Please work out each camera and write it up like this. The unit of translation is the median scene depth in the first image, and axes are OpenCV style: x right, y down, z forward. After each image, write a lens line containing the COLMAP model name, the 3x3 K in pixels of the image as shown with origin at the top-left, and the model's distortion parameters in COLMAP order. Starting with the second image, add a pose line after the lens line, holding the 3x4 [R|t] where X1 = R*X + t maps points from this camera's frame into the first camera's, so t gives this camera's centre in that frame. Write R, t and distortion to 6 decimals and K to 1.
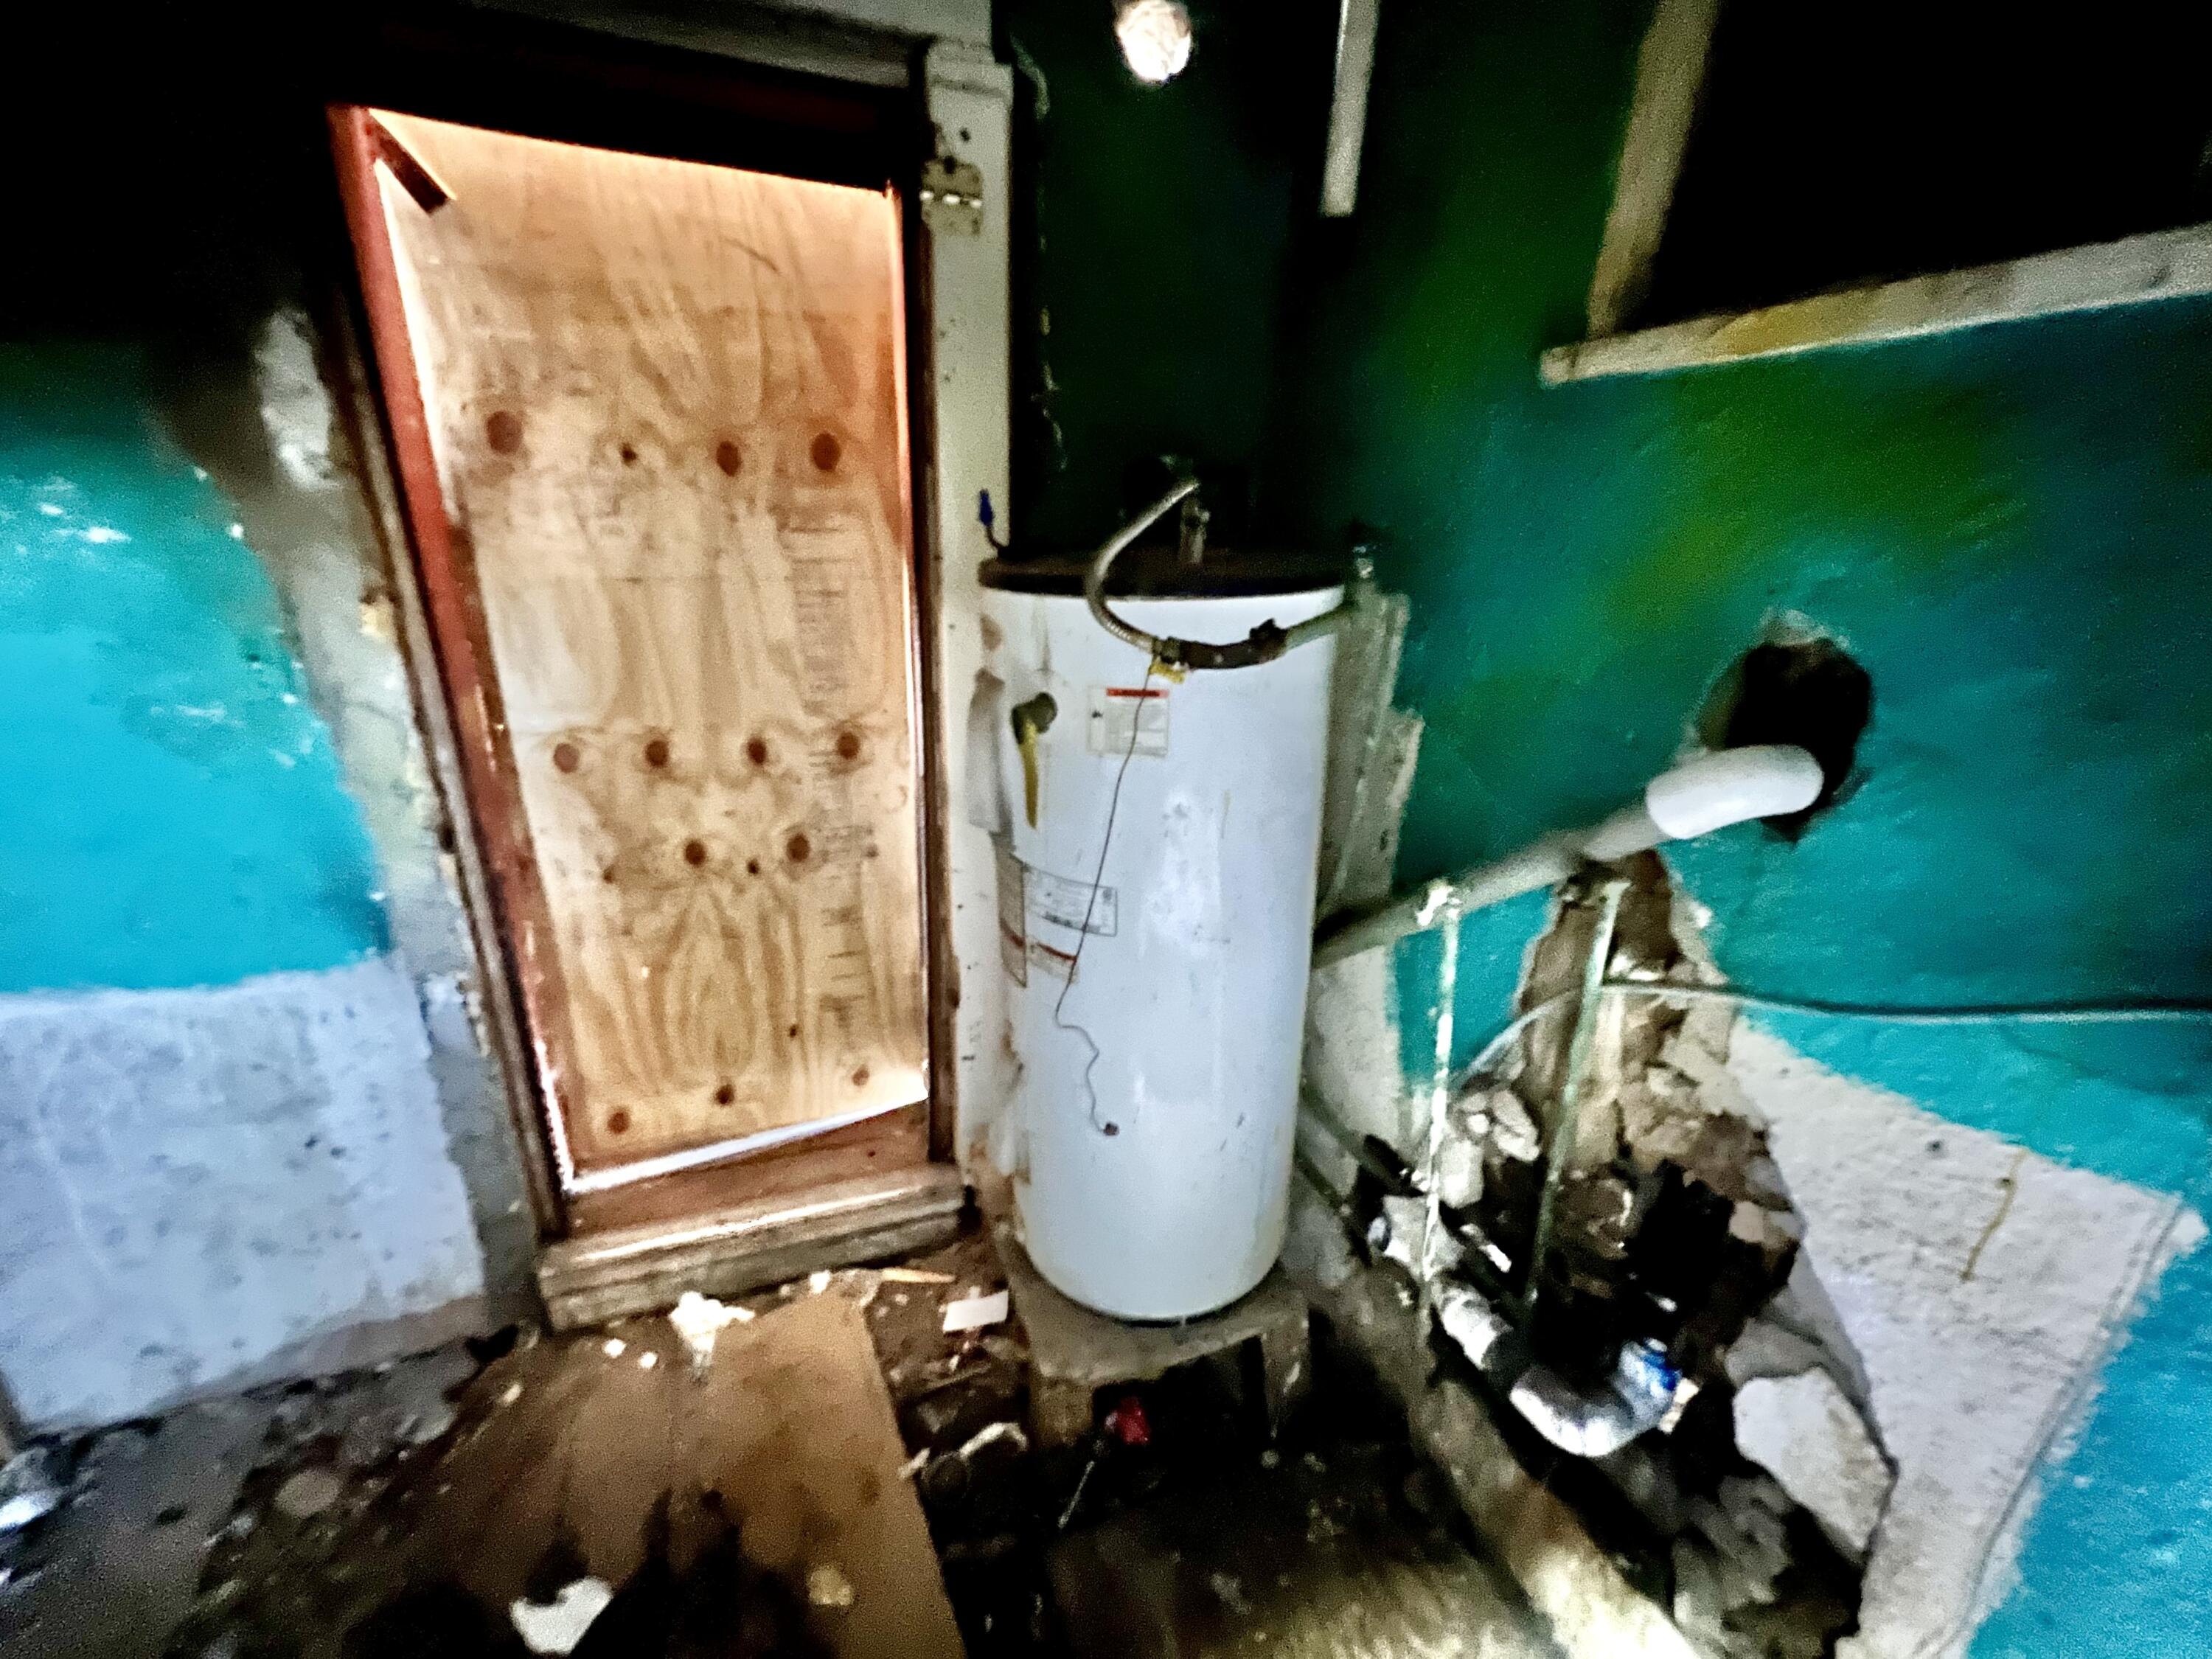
lens RADIAL K [[882.2, 0, 1108.8], [0, 882.2, 839.2], [0, 0, 1]] dist [0.001174, -0.000341]
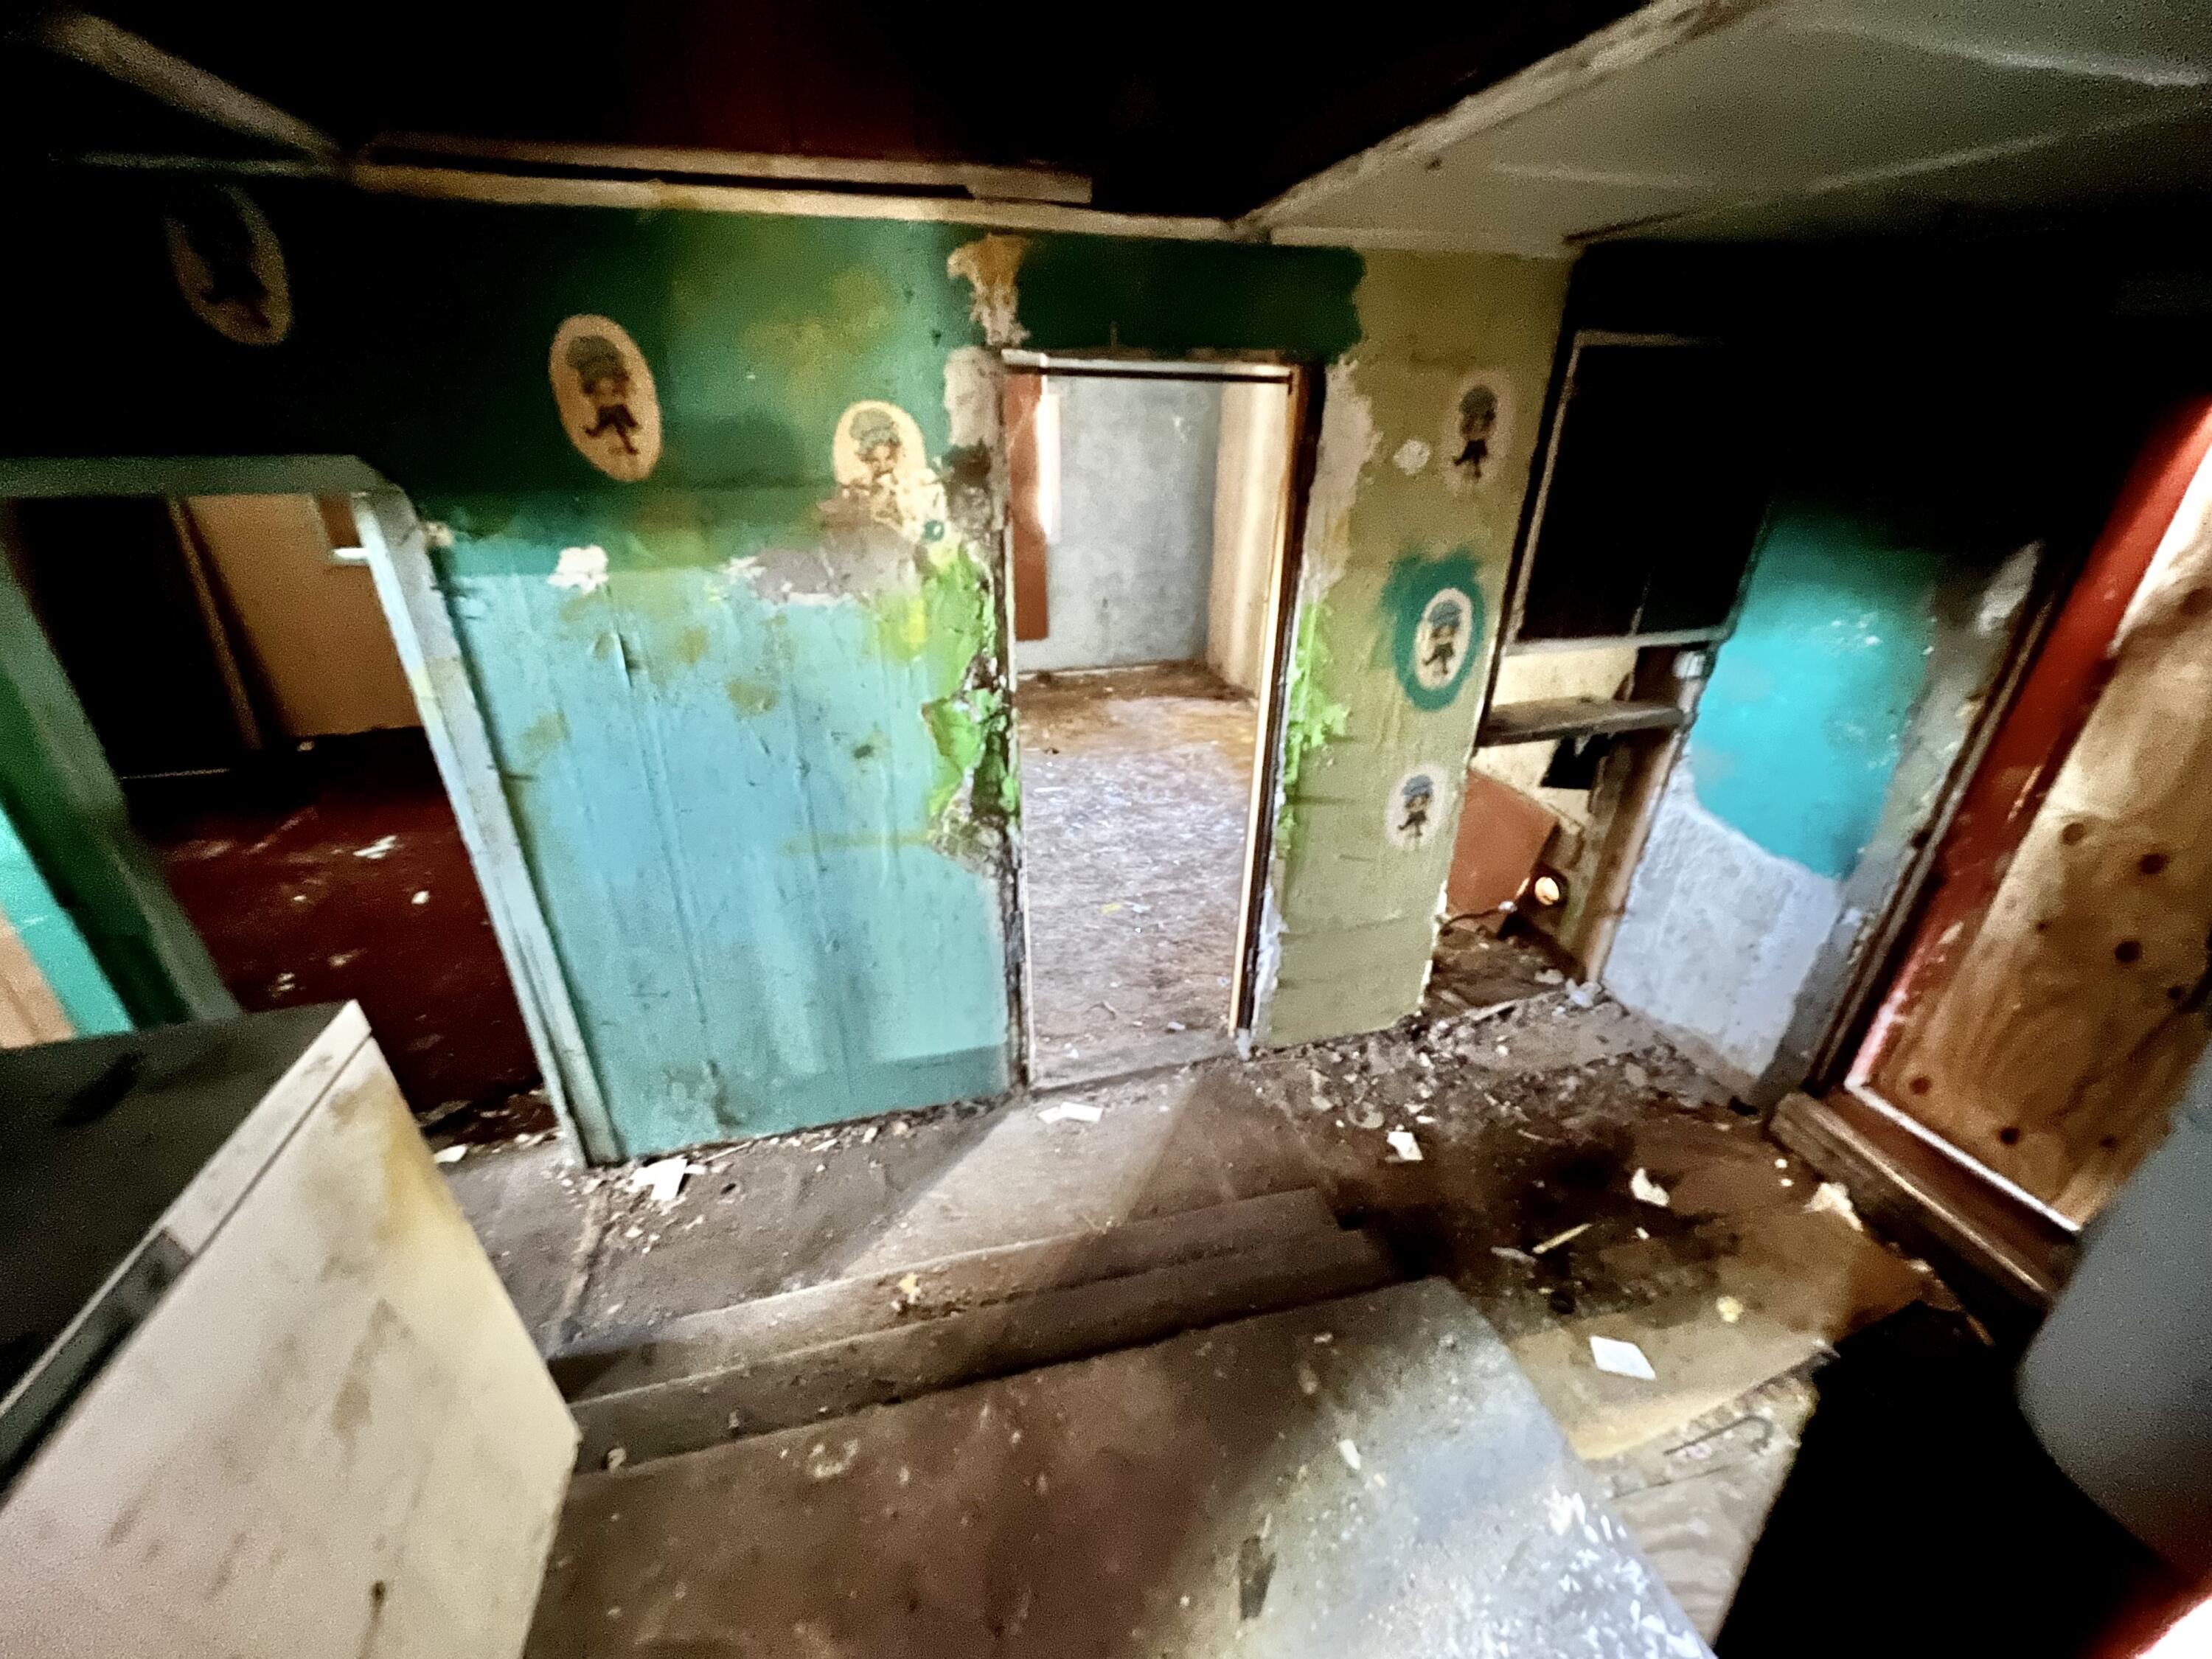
lens RADIAL K [[882.2, 0, 1108.8], [0, 882.2, 839.2], [0, 0, 1]] dist [0.001174, -0.000341]
pose [[-0.120859, 0.413980, -0.902227, 0.758800], [-0.353895, 0.831199, 0.428796, -0.145980], [0.927443, 0.371118, 0.046048, -0.384258]]
